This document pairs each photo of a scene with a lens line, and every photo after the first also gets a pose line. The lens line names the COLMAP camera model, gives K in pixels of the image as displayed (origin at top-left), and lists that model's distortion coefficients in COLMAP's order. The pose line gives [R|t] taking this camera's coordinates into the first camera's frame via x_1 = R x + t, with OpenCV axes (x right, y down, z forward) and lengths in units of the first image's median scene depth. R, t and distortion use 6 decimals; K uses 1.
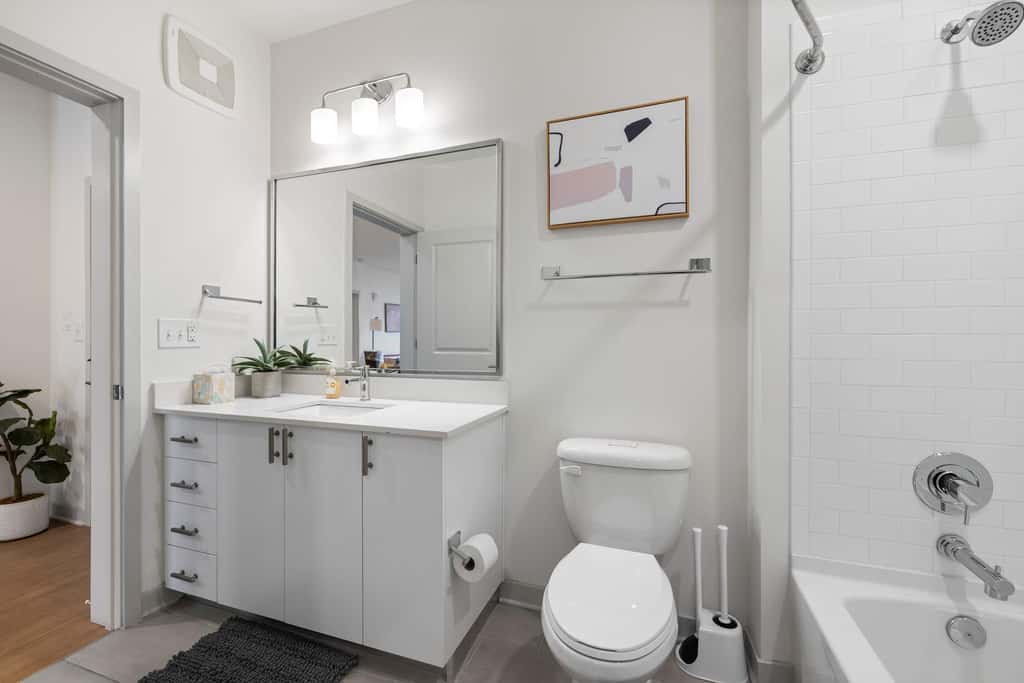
lens RADIAL K [[429.0, 0, 509.0], [0, 429.0, 338.7], [0, 0, 1]] dist [-0.002739, -0.000324]
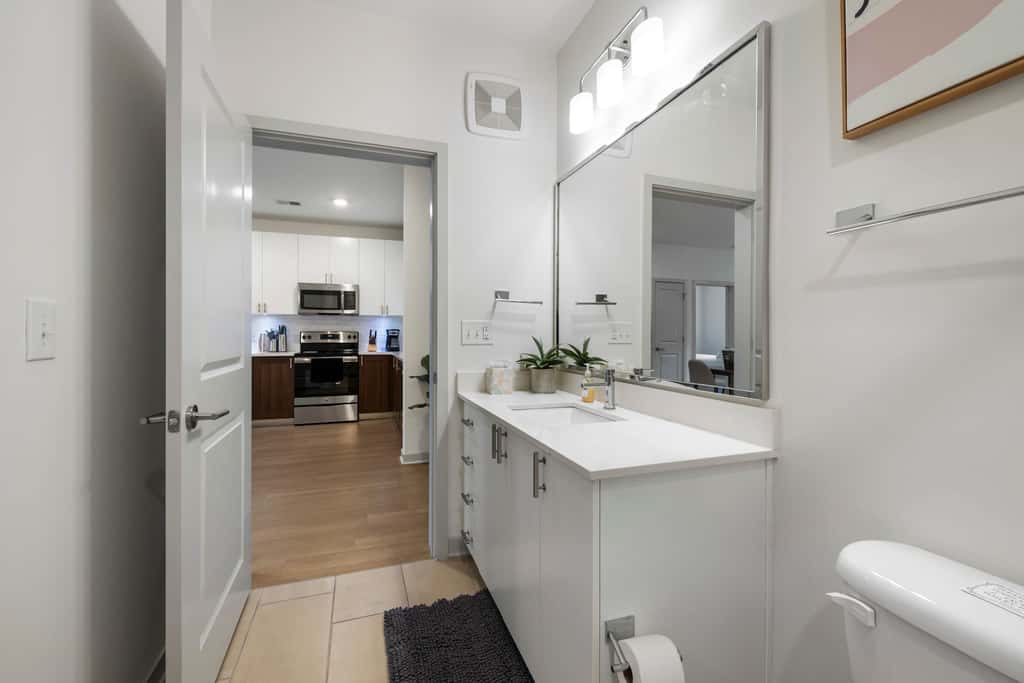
lens RADIAL K [[431.3, 0, 512.0], [0, 431.3, 334.7], [0, 0, 1]] dist [-0.001749, 0.000142]
pose [[0.629086, 0.001486, -0.777334, 0.245799], [-0.000757, 0.999999, 0.001300, -0.009298], [0.777335, -0.000229, 0.629086, 0.325743]]
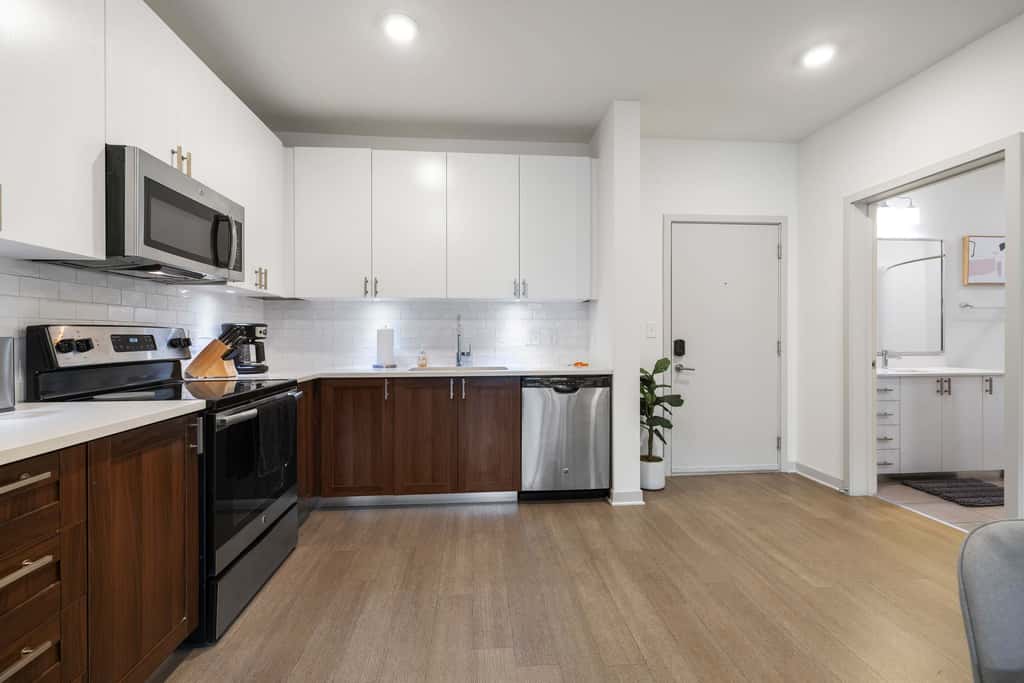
lens RADIAL K [[429.0, 0, 509.0], [0, 429.0, 338.7], [0, 0, 1]] dist [-0.002739, -0.000324]
pose [[0.909379, -0.005101, 0.415938, -2.841811], [0.003224, 0.999981, 0.005217, 0.000128], [-0.415957, -0.003403, 0.909378, -0.006923]]
